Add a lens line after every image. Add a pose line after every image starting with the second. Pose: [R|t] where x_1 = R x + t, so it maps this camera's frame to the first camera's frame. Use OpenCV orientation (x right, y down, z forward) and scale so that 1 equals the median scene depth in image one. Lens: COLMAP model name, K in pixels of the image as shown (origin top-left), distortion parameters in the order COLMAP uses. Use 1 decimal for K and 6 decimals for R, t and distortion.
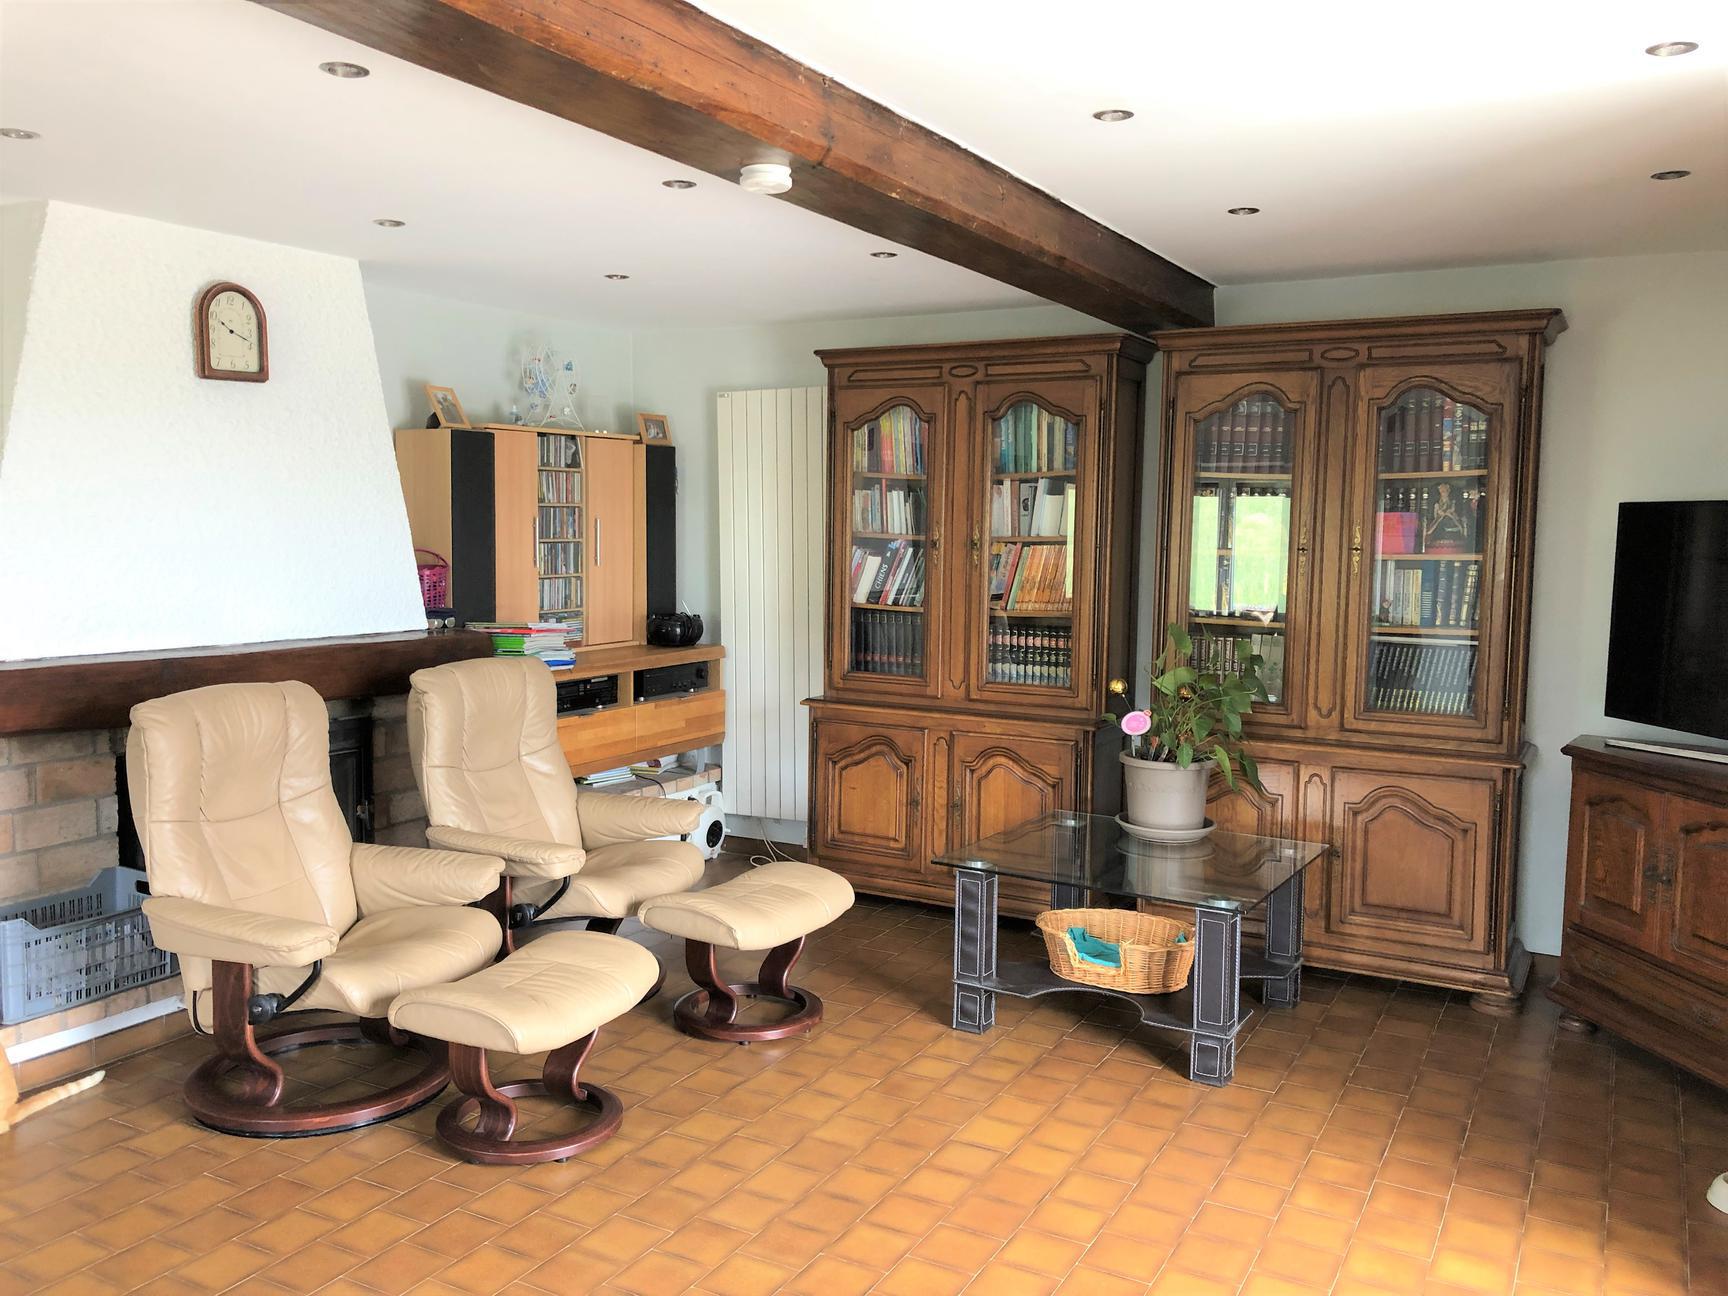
lens RADIAL K [[1409.9, 0, 868.3], [0, 1409.9, 654.7], [0, 0, 1]] dist [0.023926, -0.015679]
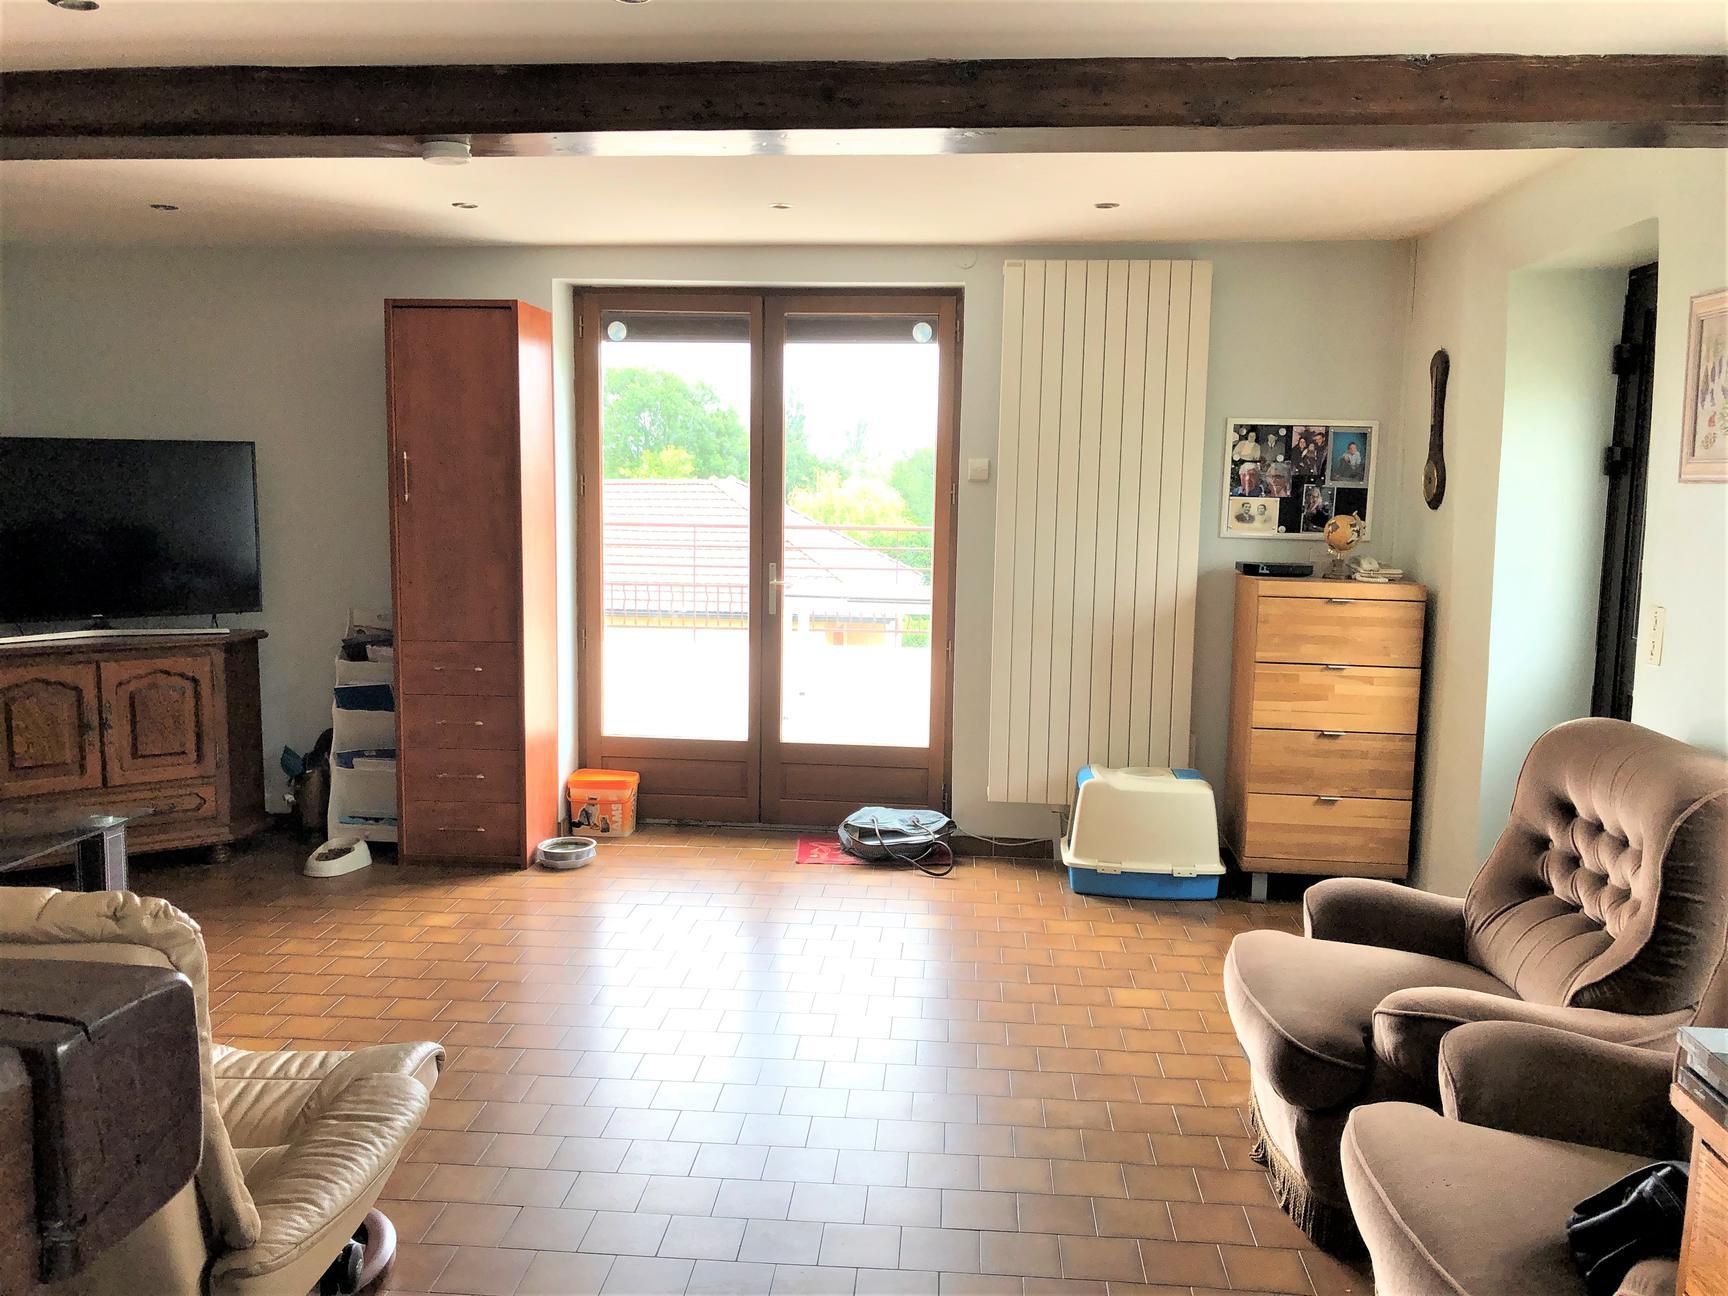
lens RADIAL K [[1409.9, 0, 864.3], [0, 1409.9, 649.0], [0, 0, 1]] dist [0.023926, -0.015679]
pose [[-0.419840, -0.125612, 0.898864, -0.656628], [0.071614, 0.982704, 0.170777, -0.063397], [-0.904768, 0.136071, -0.403583, 0.634300]]
